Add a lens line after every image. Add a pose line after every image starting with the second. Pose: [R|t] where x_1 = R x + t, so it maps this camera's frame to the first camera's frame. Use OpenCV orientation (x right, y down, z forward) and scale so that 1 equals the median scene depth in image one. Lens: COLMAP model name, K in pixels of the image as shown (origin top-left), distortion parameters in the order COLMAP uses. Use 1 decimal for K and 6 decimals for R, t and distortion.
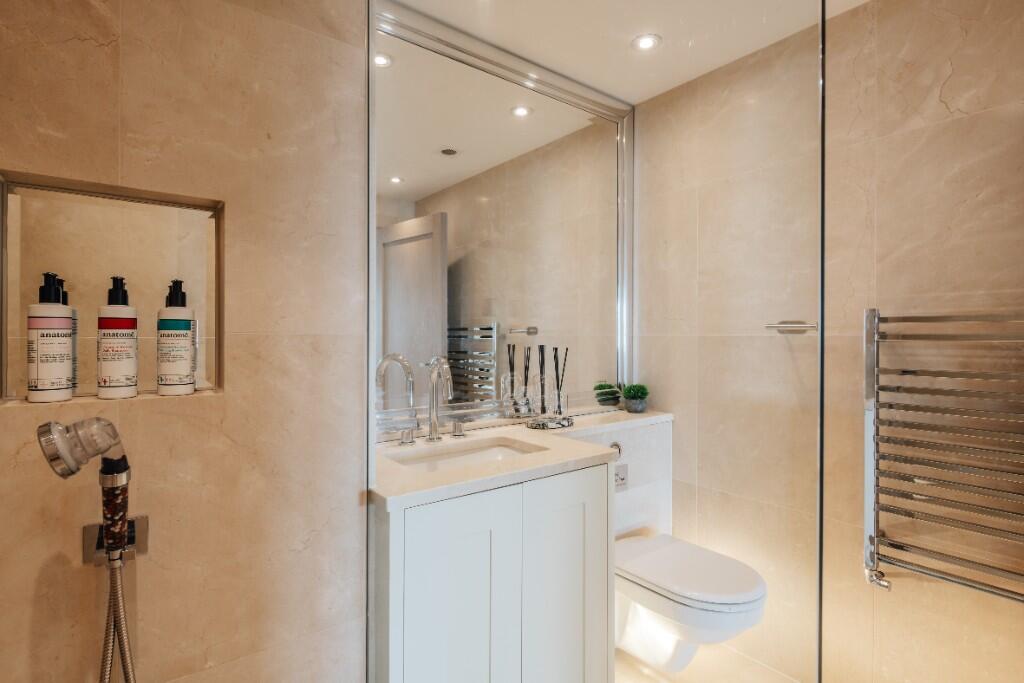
lens RADIAL K [[519.9, 0, 508.3], [0, 519.9, 333.8], [0, 0, 1]] dist [0.007890, 0.000414]
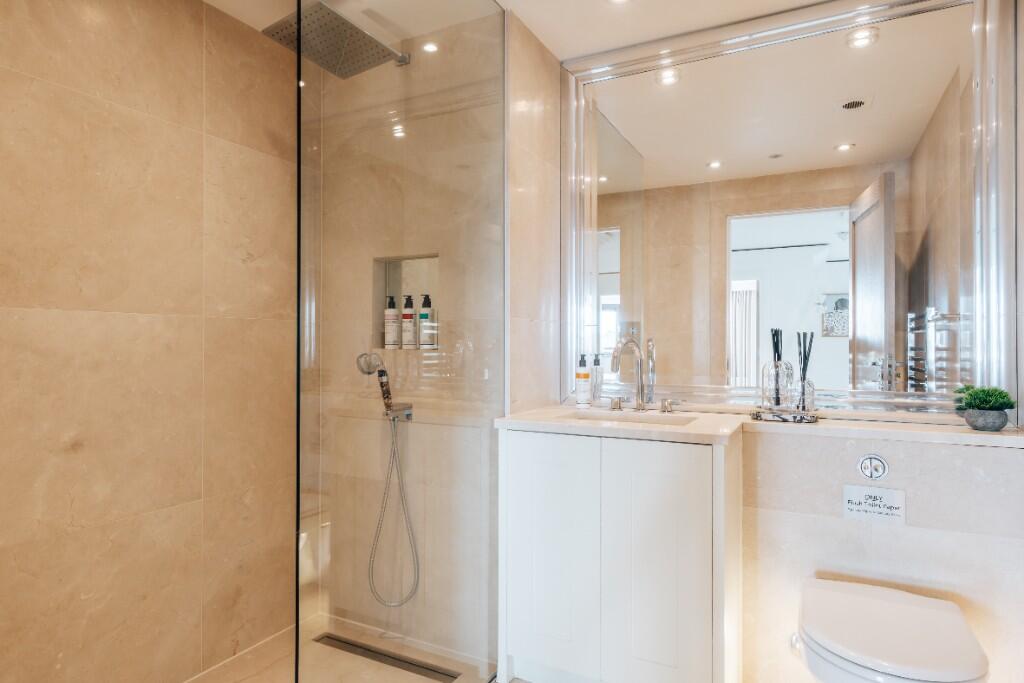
lens RADIAL K [[577.9, 0, 507.0], [0, 577.9, 344.6], [0, 0, 1]] dist [0.009860, -0.006761]
pose [[0.404699, 0.004362, -0.914439, 1.396227], [0.004833, 0.999964, 0.006909, 0.071114], [0.914437, -0.007215, 0.404664, 0.304983]]
